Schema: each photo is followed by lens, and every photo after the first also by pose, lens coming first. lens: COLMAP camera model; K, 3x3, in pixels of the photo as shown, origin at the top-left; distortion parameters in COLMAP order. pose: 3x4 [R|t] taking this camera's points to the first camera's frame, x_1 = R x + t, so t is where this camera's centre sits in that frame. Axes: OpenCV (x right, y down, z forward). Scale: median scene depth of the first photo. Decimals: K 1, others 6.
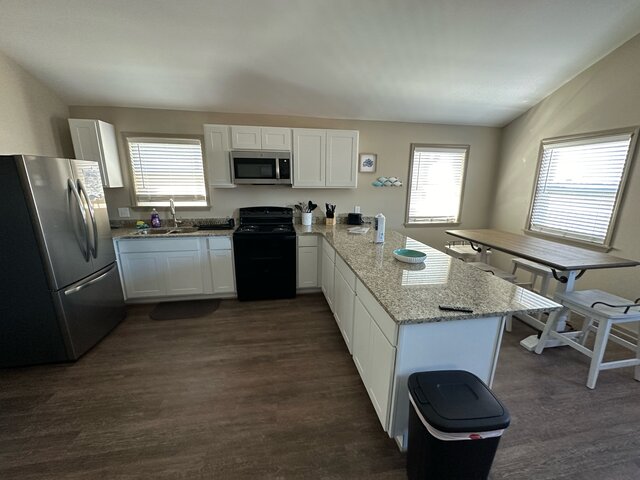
lens RADIAL K [[257.3, 0, 320.0], [0, 257.3, 240.0], [0, 0, 1]] dist [0.000309, 0.000106]
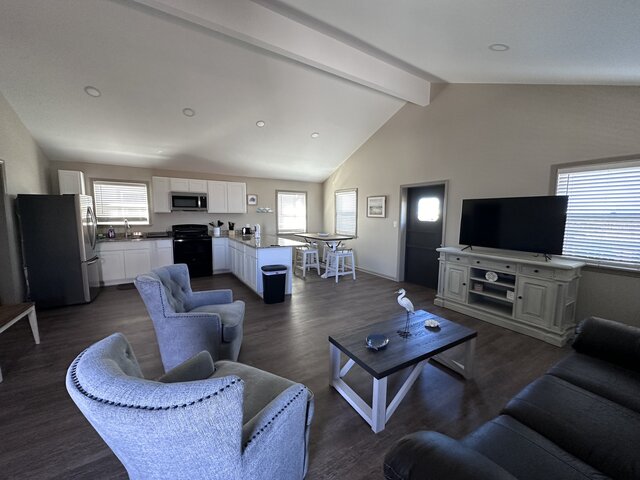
lens RADIAL K [[249.5, 0, 312.1], [0, 249.5, 241.0], [0, 0, 1]] dist [0.000527, 0.000068]
pose [[0.933386, -0.039584, 0.356684, -0.059879], [0.081013, 0.991484, -0.101965, 0.216266], [-0.349610, 0.124069, 0.928644, -0.795124]]
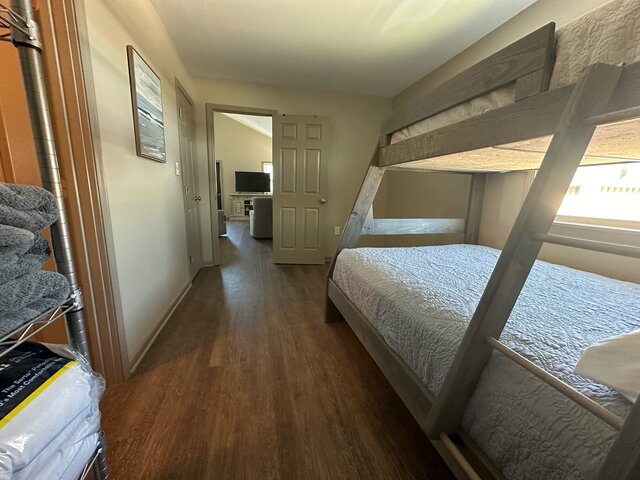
lens RADIAL K [[257.3, 0, 320.0], [0, 257.3, 240.0], [0, 0, 1]] dist [0.000309, 0.000106]
pose [[-0.104084, -0.187536, 0.976728, -1.690490], [0.198628, 0.958358, 0.205176, 0.273533], [-0.974532, 0.215361, -0.062500, -0.559229]]
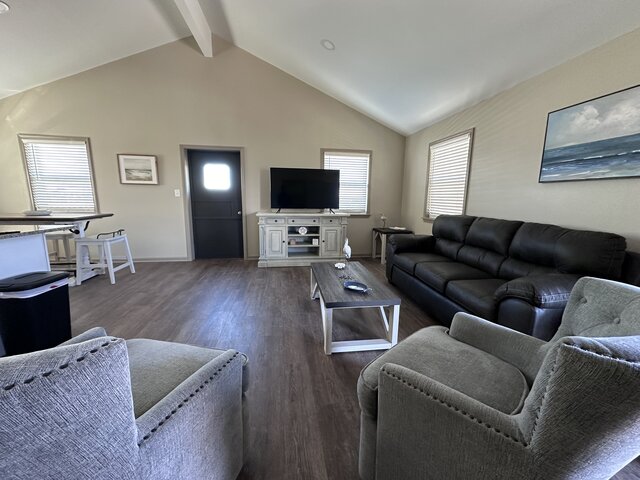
lens RADIAL K [[256.3, 0, 320.0], [0, 256.3, 240.0], [0, 0, 1]] dist [0.000549, 0.000069]
pose [[0.028980, -0.172867, 0.984519, -0.314060], [0.212501, 0.963484, 0.162919, 0.168326], [-0.976731, 0.204489, 0.064656, -0.299477]]
